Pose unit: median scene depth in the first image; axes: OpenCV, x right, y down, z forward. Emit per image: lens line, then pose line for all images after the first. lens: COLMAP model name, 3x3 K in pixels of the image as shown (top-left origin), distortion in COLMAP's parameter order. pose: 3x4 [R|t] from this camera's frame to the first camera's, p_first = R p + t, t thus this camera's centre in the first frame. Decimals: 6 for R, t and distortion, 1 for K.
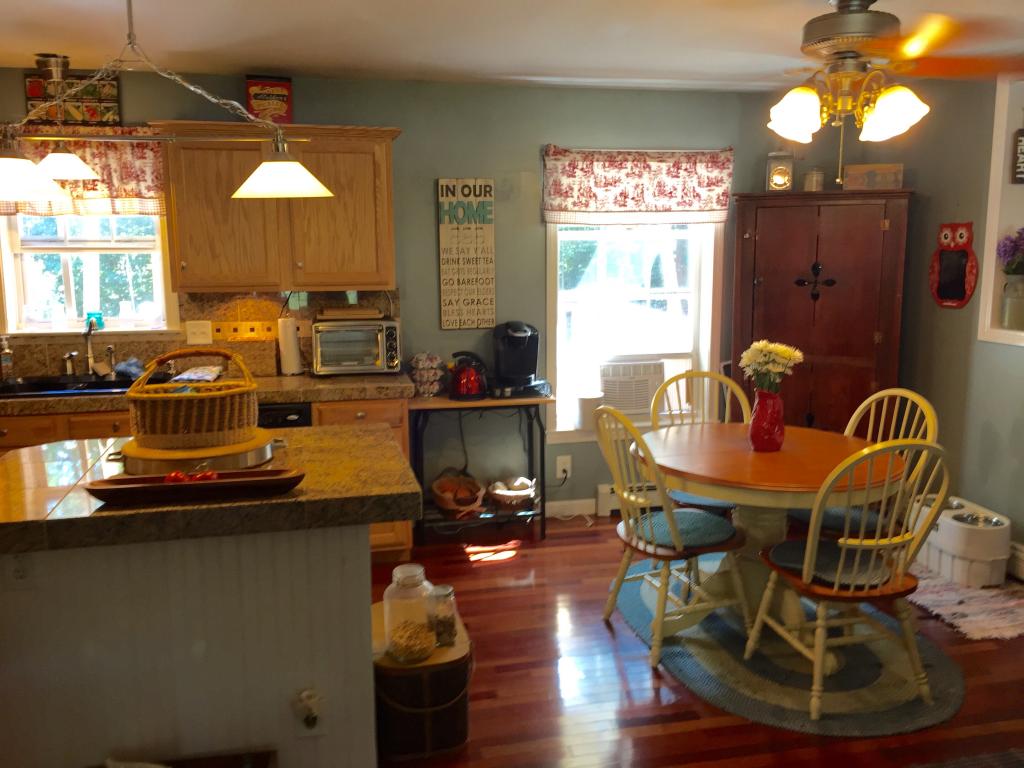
lens RADIAL K [[982.2, 0, 512.0], [0, 982.2, 384.0], [0, 0, 1]] dist [0.004342, -0.000137]
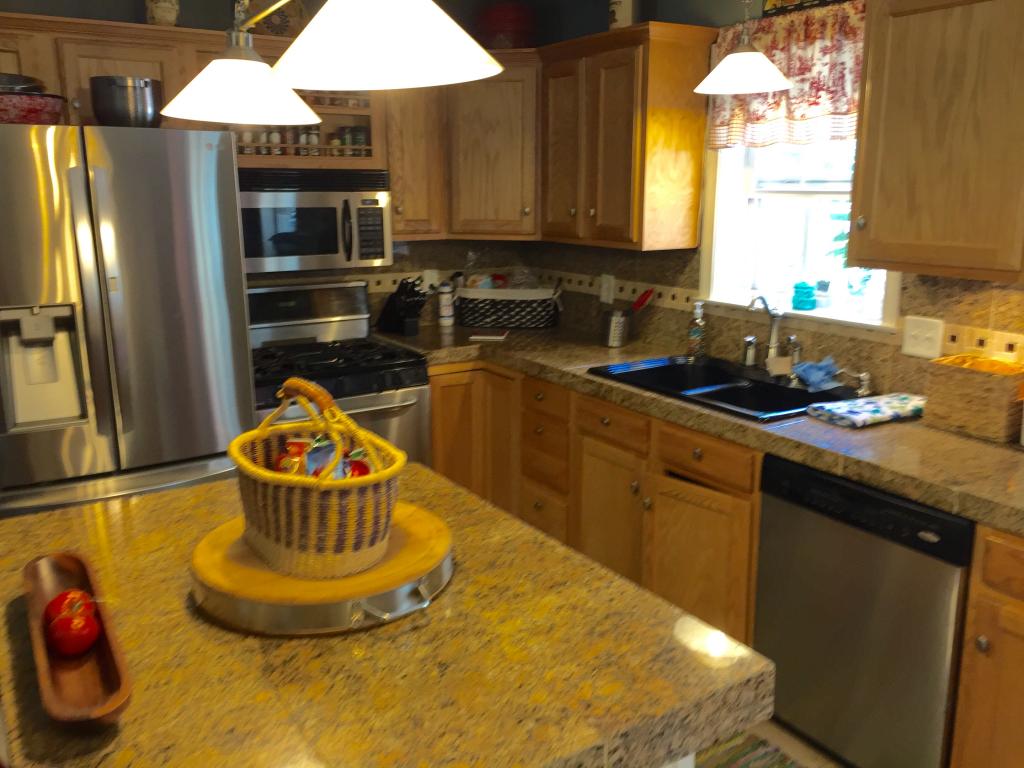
lens RADIAL K [[879.2, 0, 512.0], [0, 879.2, 384.0], [0, 0, 1]] dist [0.011612, 0.008599]
pose [[0.360730, 0.209932, -0.908737, 0.085239], [-0.138640, 0.975584, 0.170340, -0.081688], [0.922308, 0.064541, 0.381028, 0.570604]]
